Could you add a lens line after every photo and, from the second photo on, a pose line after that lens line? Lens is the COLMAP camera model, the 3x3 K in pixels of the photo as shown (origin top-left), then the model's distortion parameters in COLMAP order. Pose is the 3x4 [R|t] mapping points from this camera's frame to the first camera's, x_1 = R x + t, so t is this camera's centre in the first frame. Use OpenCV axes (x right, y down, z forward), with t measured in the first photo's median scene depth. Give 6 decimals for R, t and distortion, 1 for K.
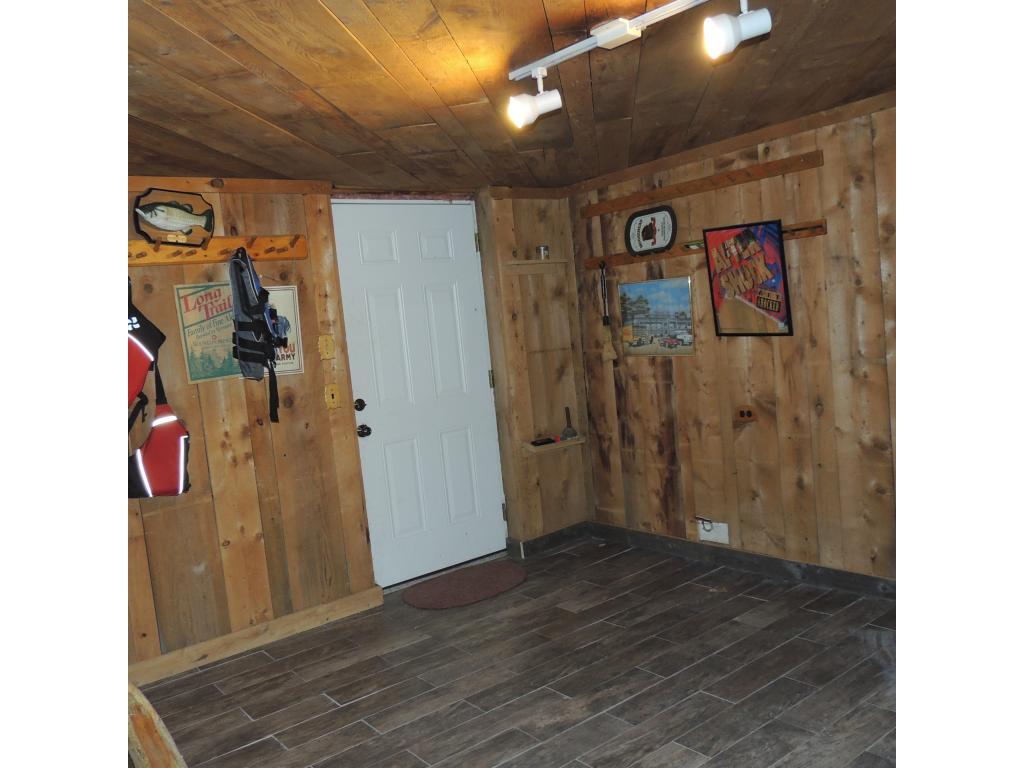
lens RADIAL K [[816.3, 0, 510.1], [0, 816.3, 385.1], [0, 0, 1]] dist [-0.024216, -0.001070]
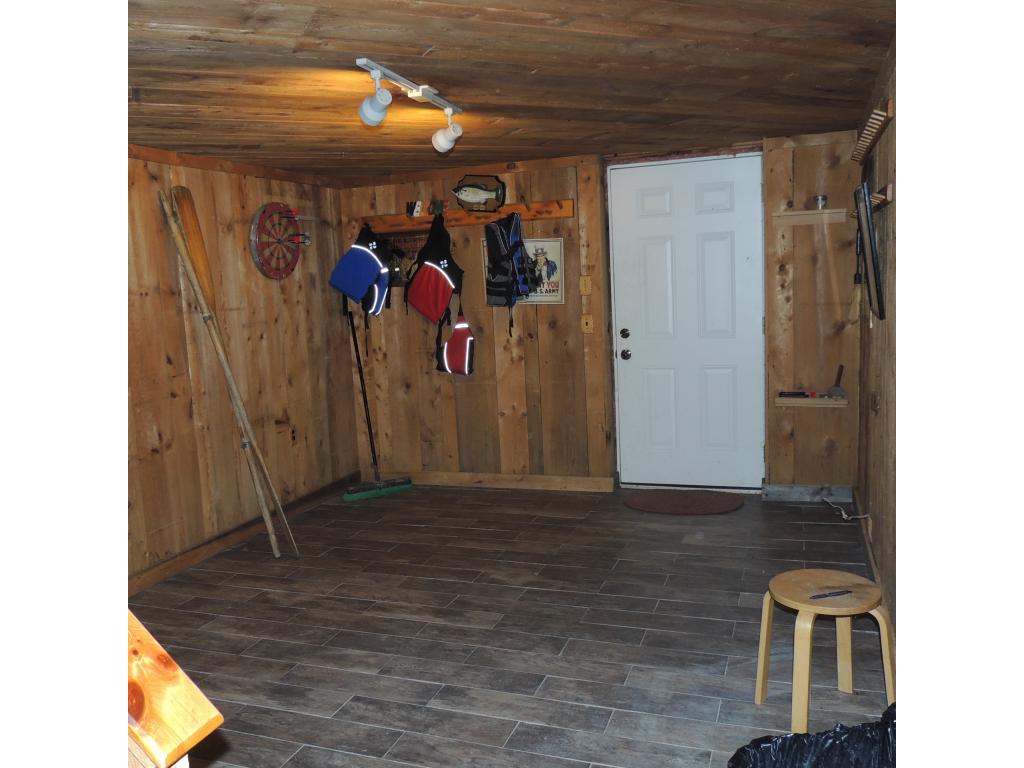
lens RADIAL K [[816.3, 0, 507.9], [0, 816.3, 382.9], [0, 0, 1]] dist [-0.024216, -0.001070]
pose [[0.526282, 0.179602, -0.831126, 0.859599], [-0.074705, 0.983425, 0.165208, -0.104916], [0.847022, -0.024857, 0.530977, 0.215316]]
